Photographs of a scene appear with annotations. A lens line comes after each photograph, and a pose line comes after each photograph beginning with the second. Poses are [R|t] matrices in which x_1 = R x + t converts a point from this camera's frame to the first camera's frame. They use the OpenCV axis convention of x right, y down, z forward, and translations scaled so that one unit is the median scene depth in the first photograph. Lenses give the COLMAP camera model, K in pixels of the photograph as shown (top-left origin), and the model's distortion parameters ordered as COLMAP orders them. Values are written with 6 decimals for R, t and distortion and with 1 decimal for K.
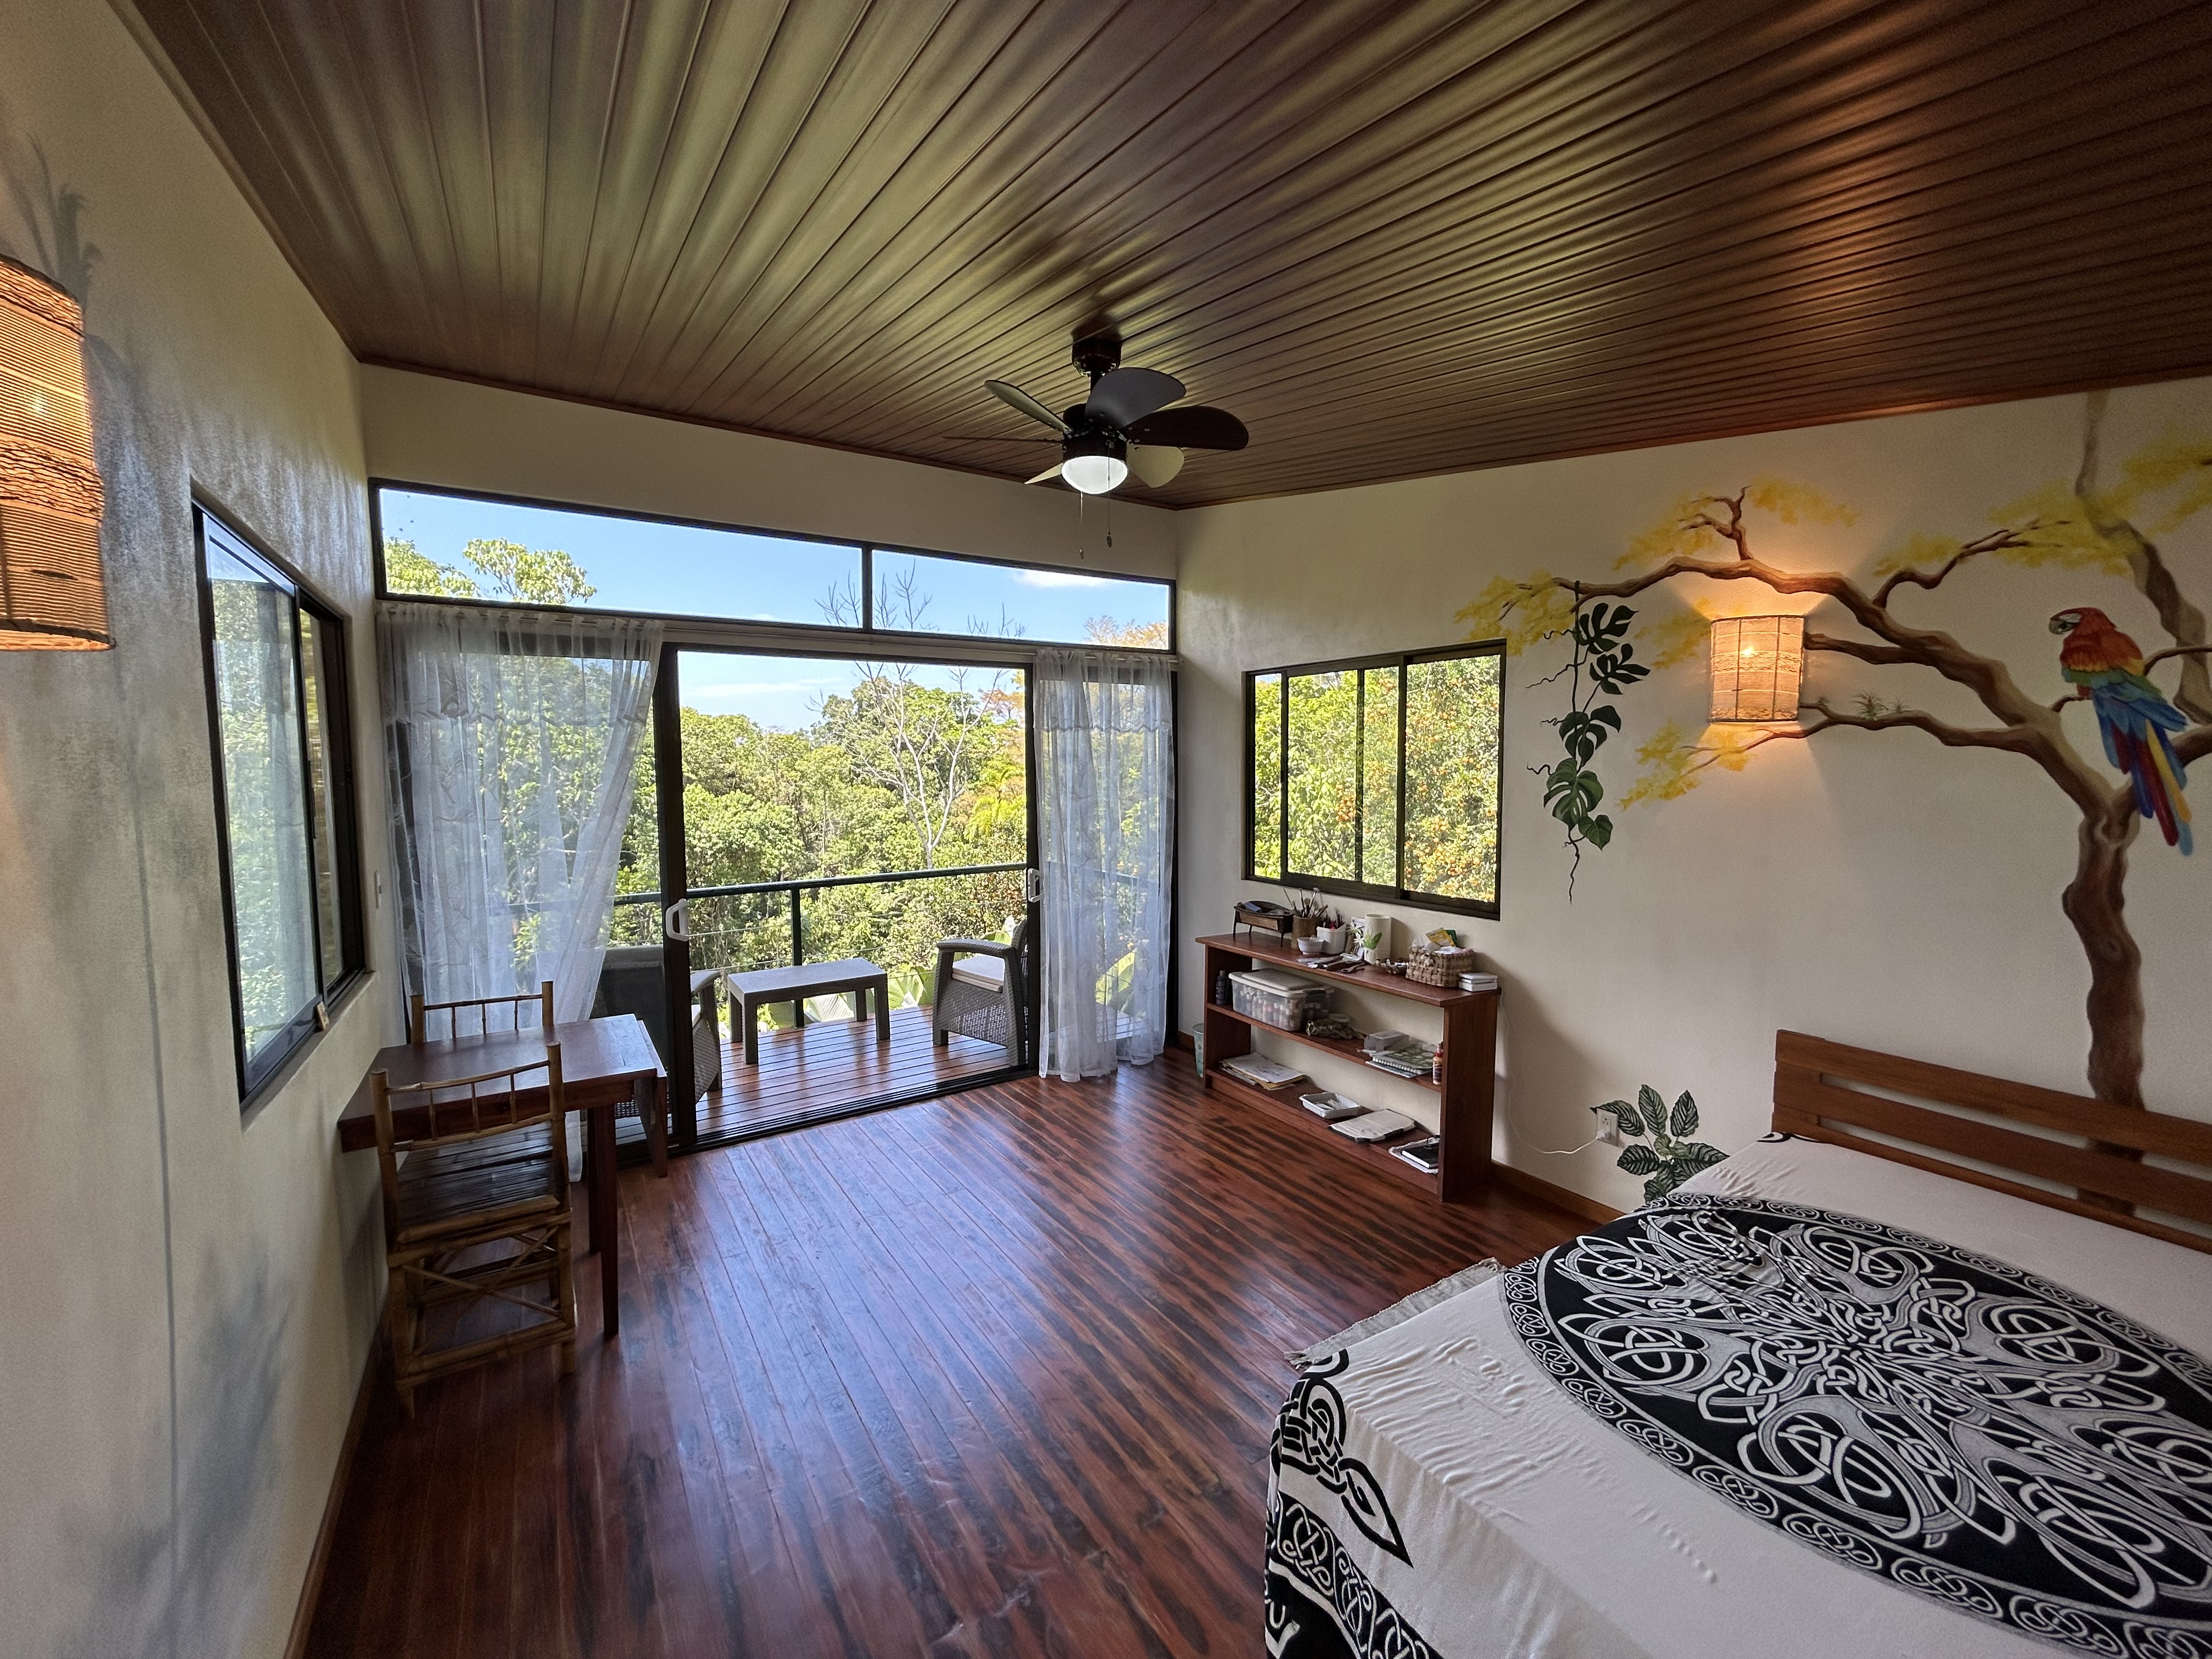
lens RADIAL K [[895.3, 0, 1106.0], [0, 895.3, 829.5], [0, 0, 1]] dist [-0.001191, 0.001497]
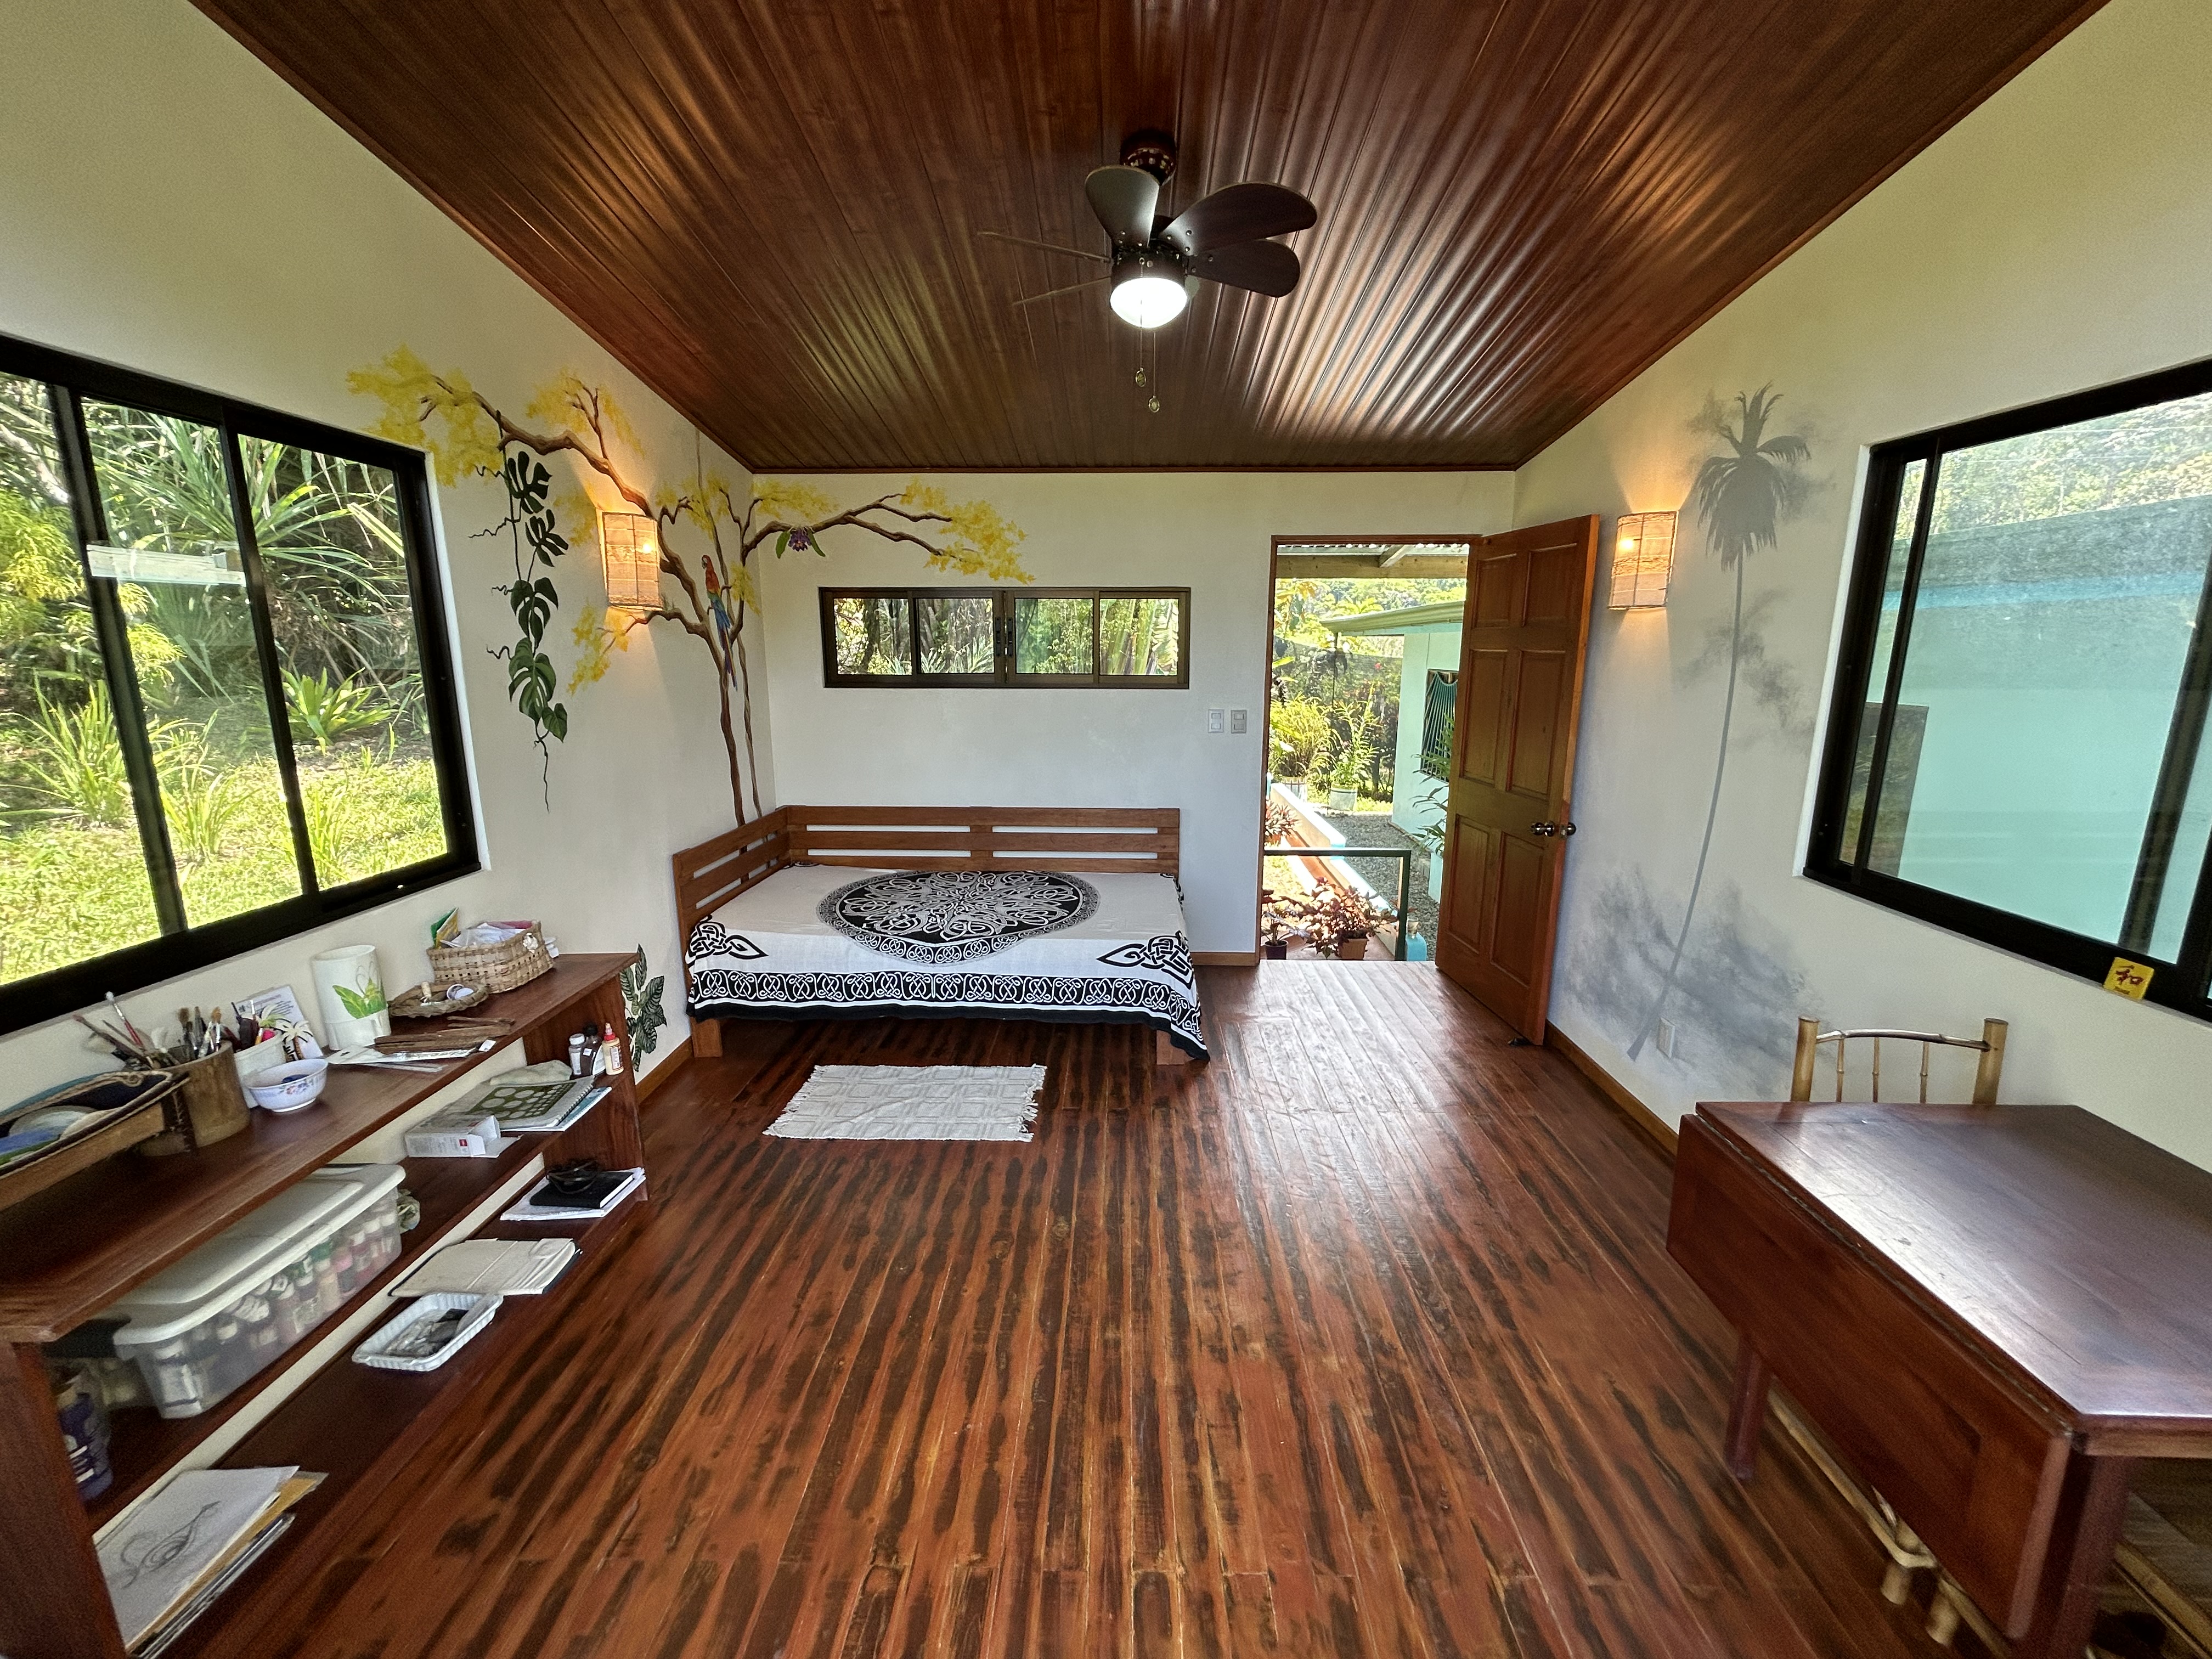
lens RADIAL K [[895.3, 0, 1106.0], [0, 895.3, 829.5], [0, 0, 1]] dist [-0.001191, 0.001497]
pose [[-0.829321, -0.107053, 0.548422, -0.409213], [0.047966, 0.964214, 0.260750, -0.103478], [-0.556710, 0.242551, -0.794508, 1.465431]]
